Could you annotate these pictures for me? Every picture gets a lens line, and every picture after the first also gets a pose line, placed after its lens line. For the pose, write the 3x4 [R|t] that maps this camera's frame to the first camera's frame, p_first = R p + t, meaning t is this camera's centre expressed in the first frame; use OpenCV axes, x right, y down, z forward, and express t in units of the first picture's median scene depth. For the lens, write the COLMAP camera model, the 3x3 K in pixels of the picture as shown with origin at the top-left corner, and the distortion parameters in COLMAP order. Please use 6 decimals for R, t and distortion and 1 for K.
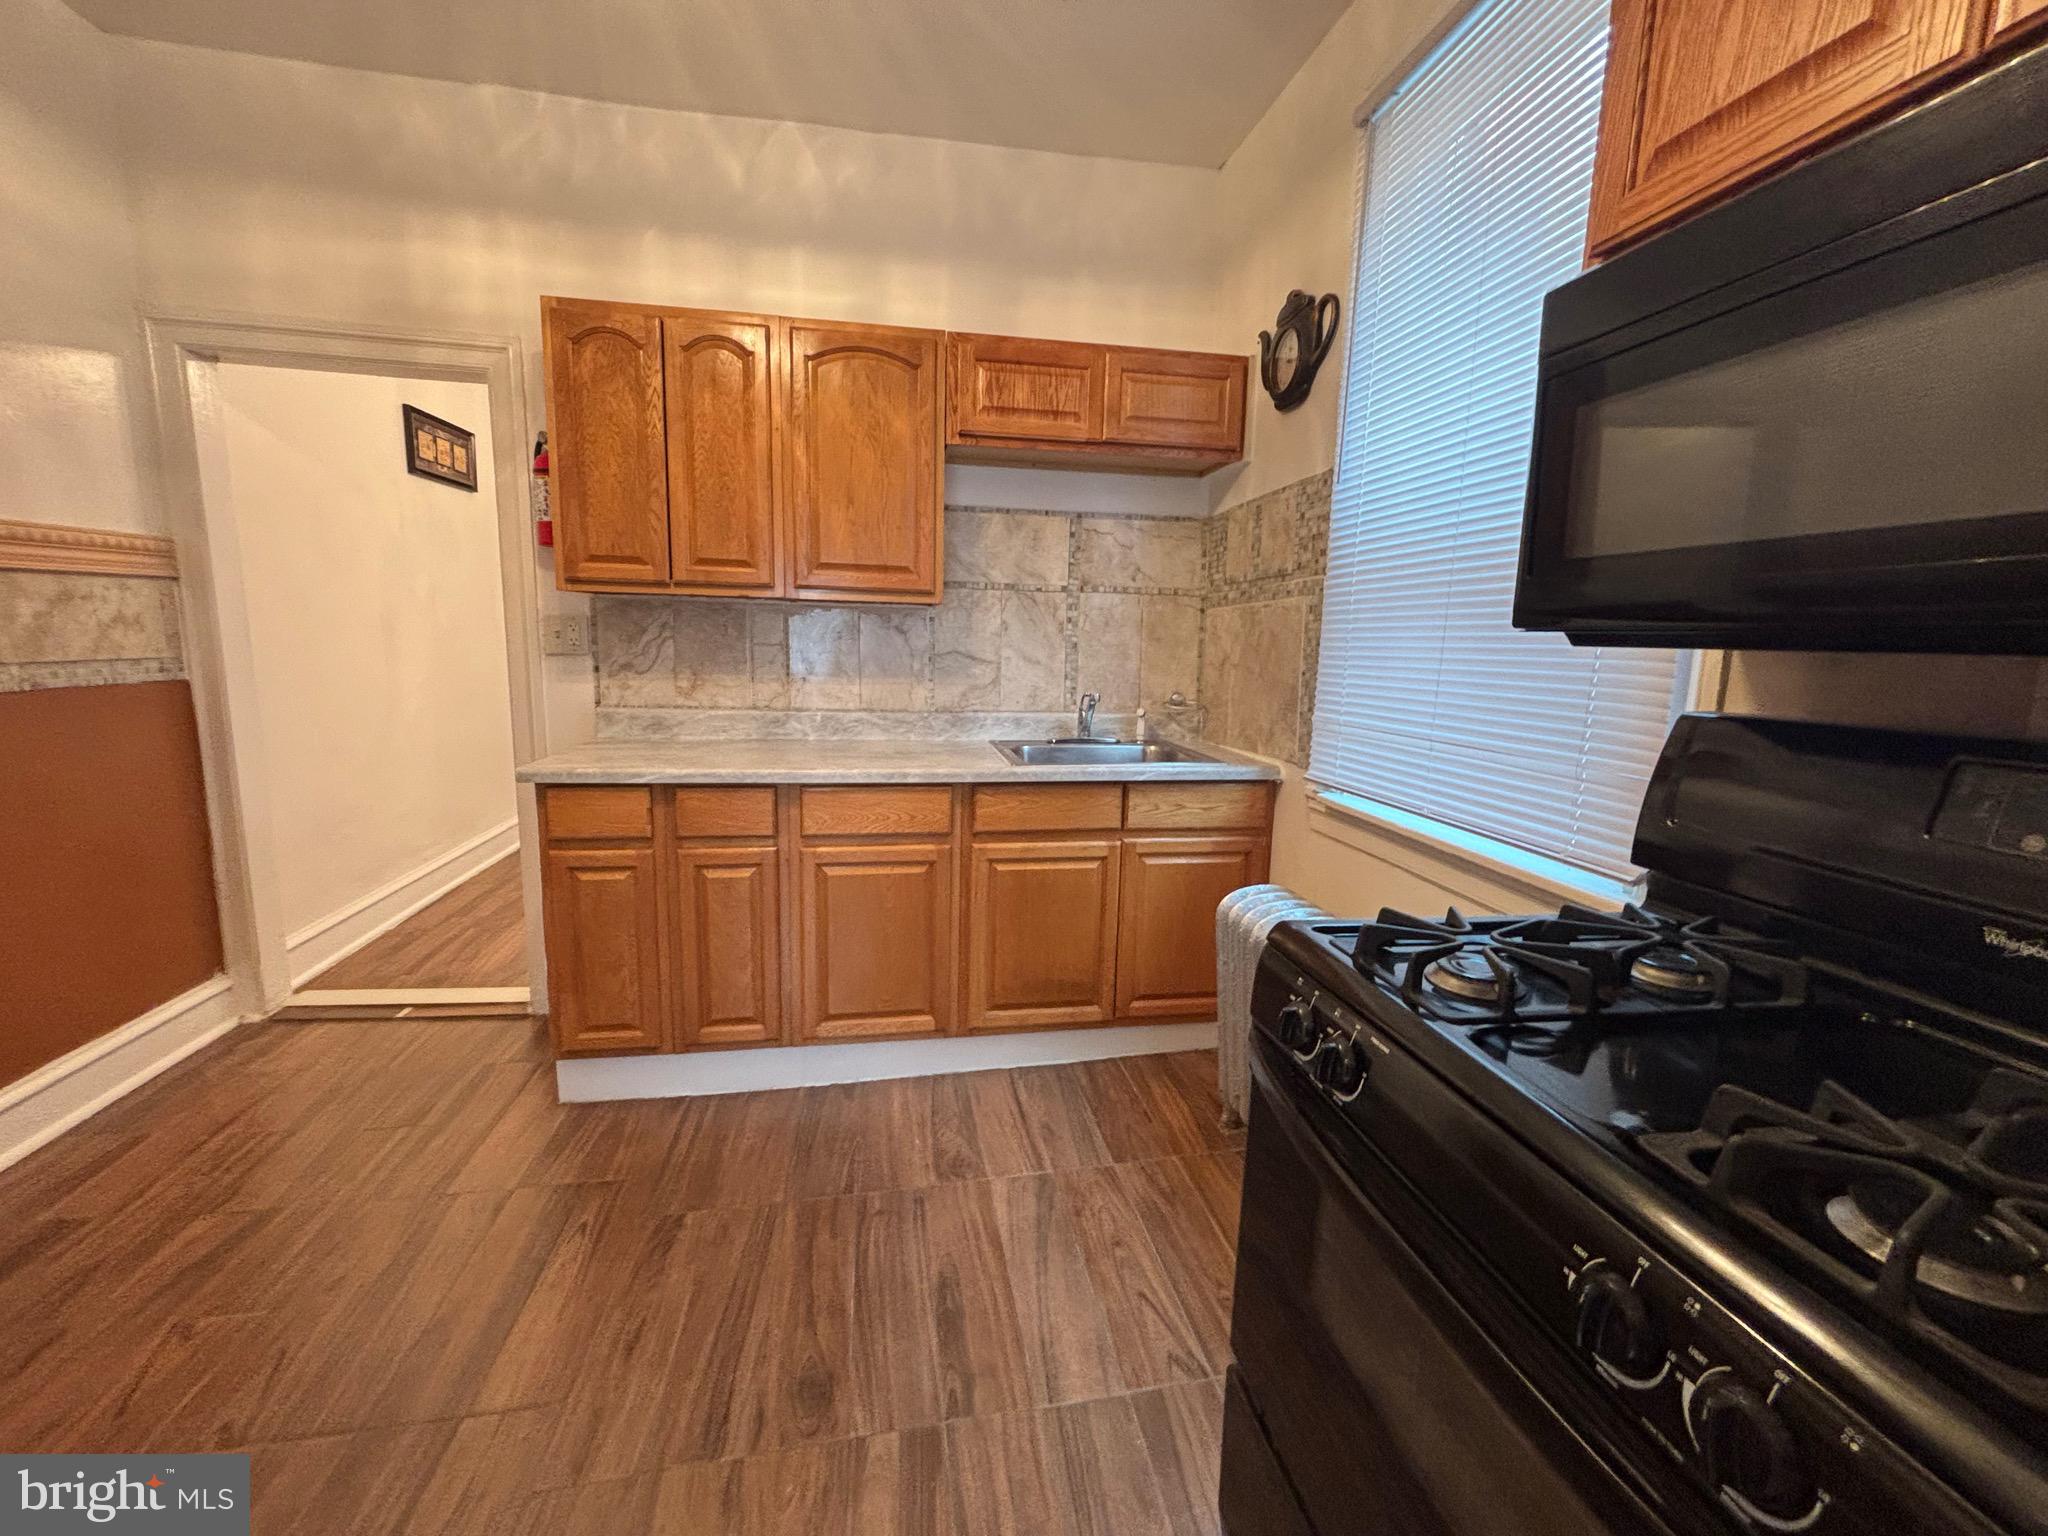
lens RADIAL K [[829.5, 0, 1021.1], [0, 829.5, 763.6], [0, 0, 1]] dist [-0.000608, 0.000395]
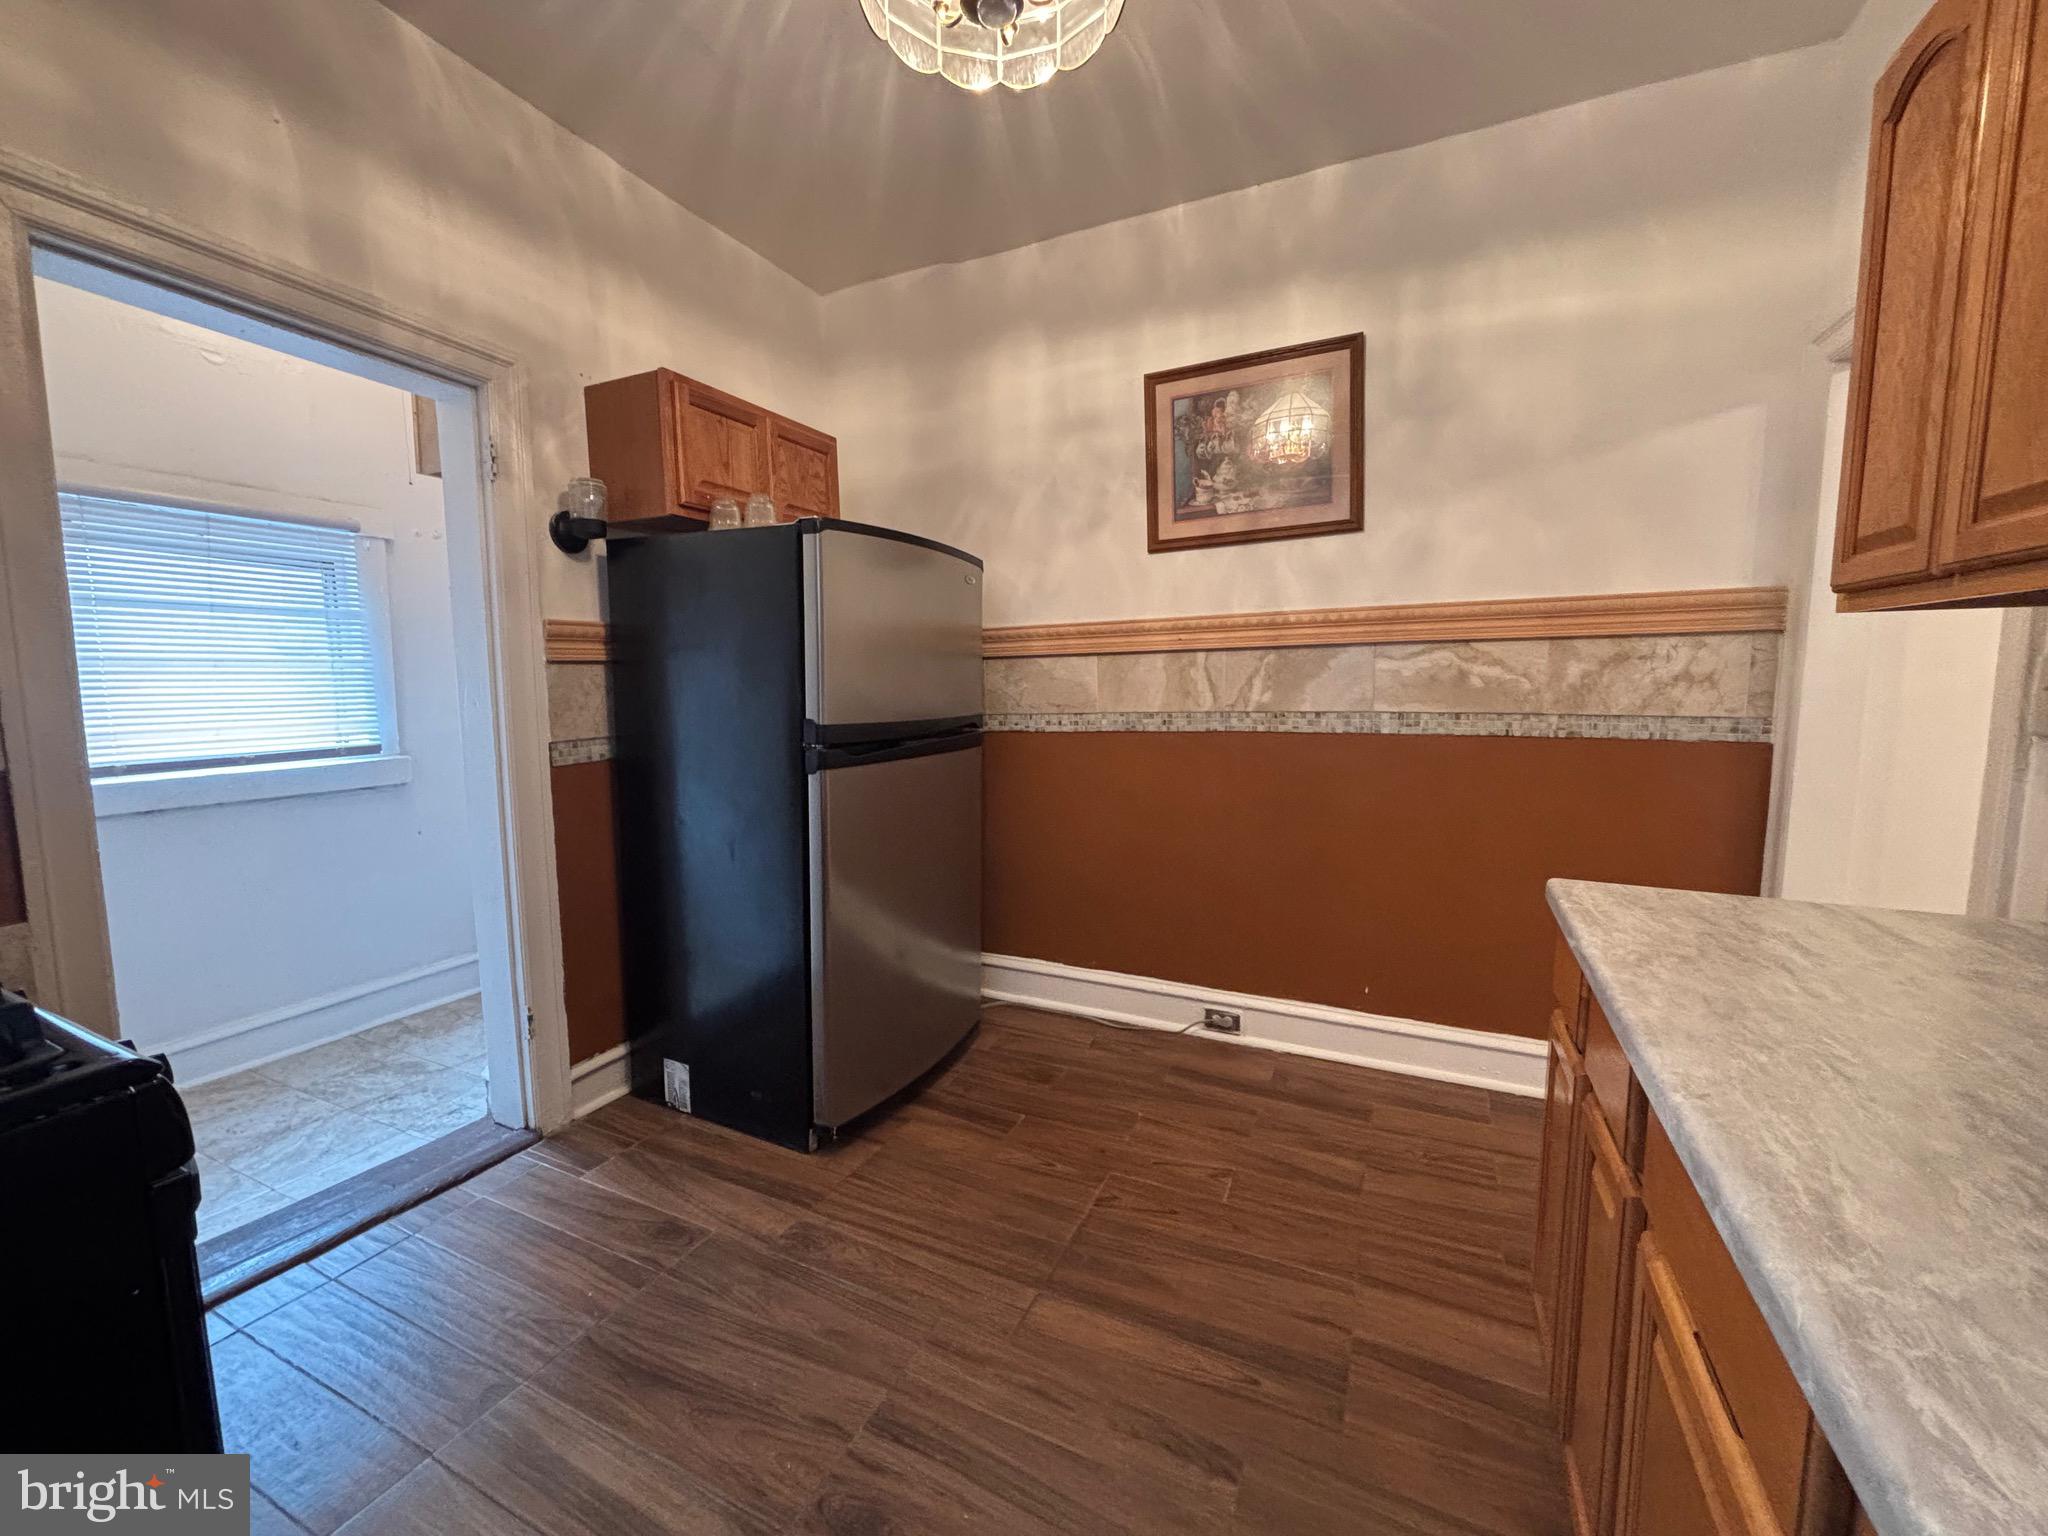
lens RADIAL K [[827.3, 0, 1016.2], [0, 827.3, 759.3], [0, 0, 1]] dist [-0.009658, 0.000106]
pose [[-0.573435, 0.062176, -0.816888, 0.195194], [-0.135609, 0.976157, 0.169493, -0.129659], [0.807950, 0.207970, -0.551331, 0.874108]]
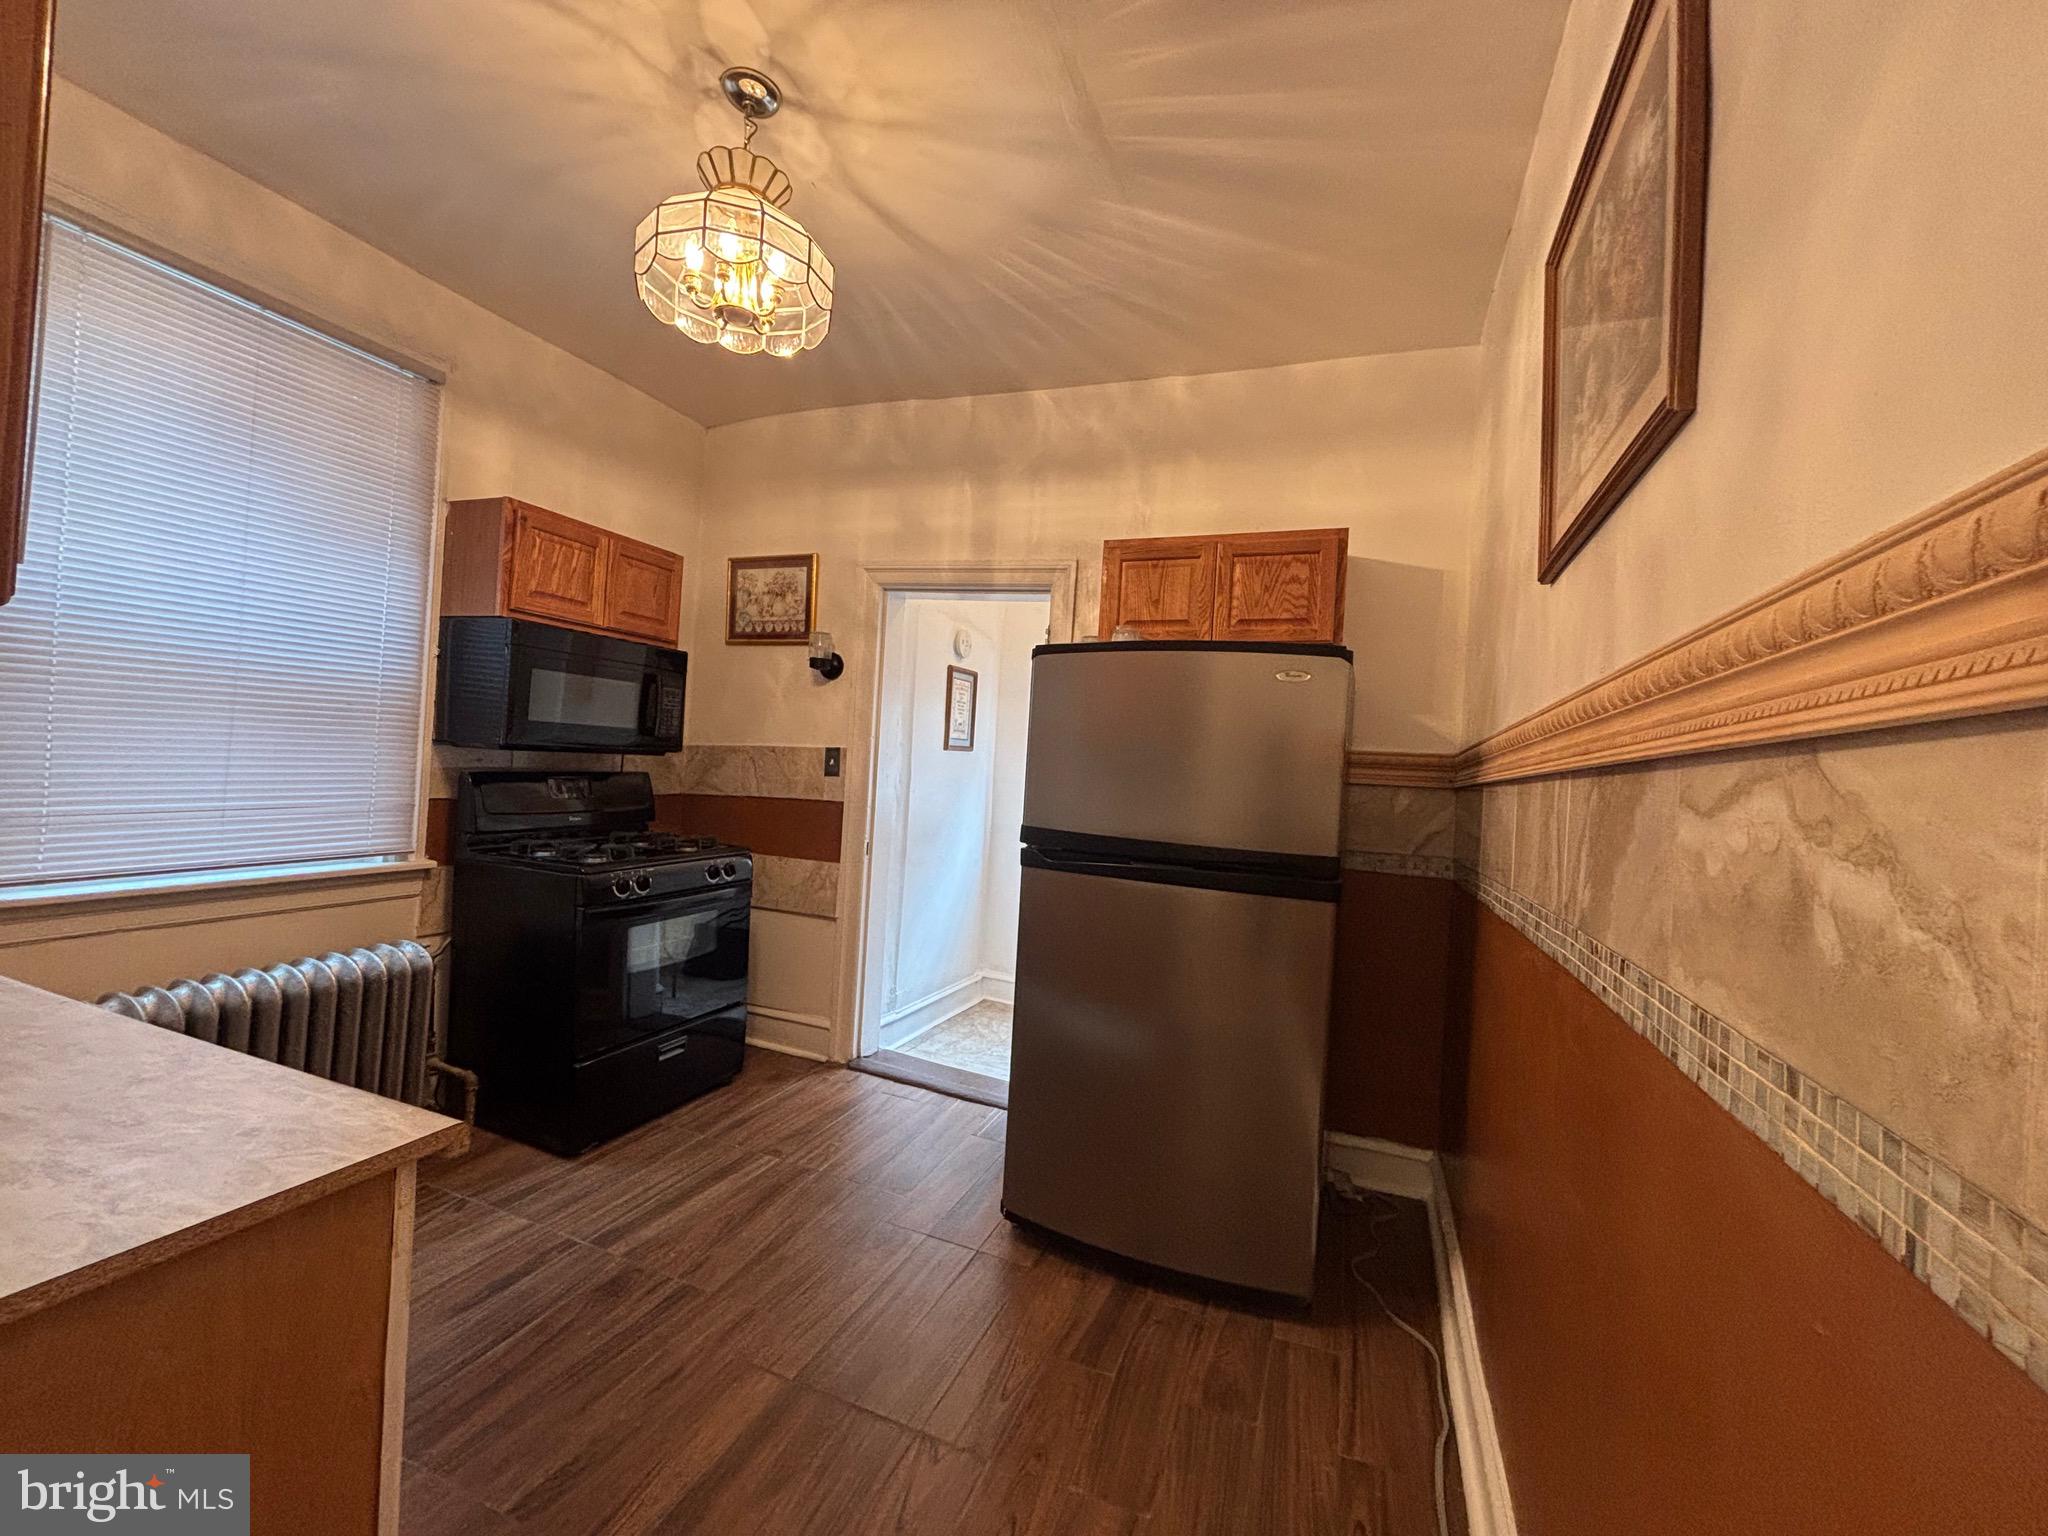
lens RADIAL K [[825.9, 0, 1028.2], [0, 825.9, 763.9], [0, 0, 1]] dist [-0.000677, 0.000188]
pose [[-0.848872, -0.071501, 0.523740, -0.928541], [0.003983, 0.989916, 0.141599, -0.203446], [-0.528583, 0.122286, -0.840027, 1.031996]]
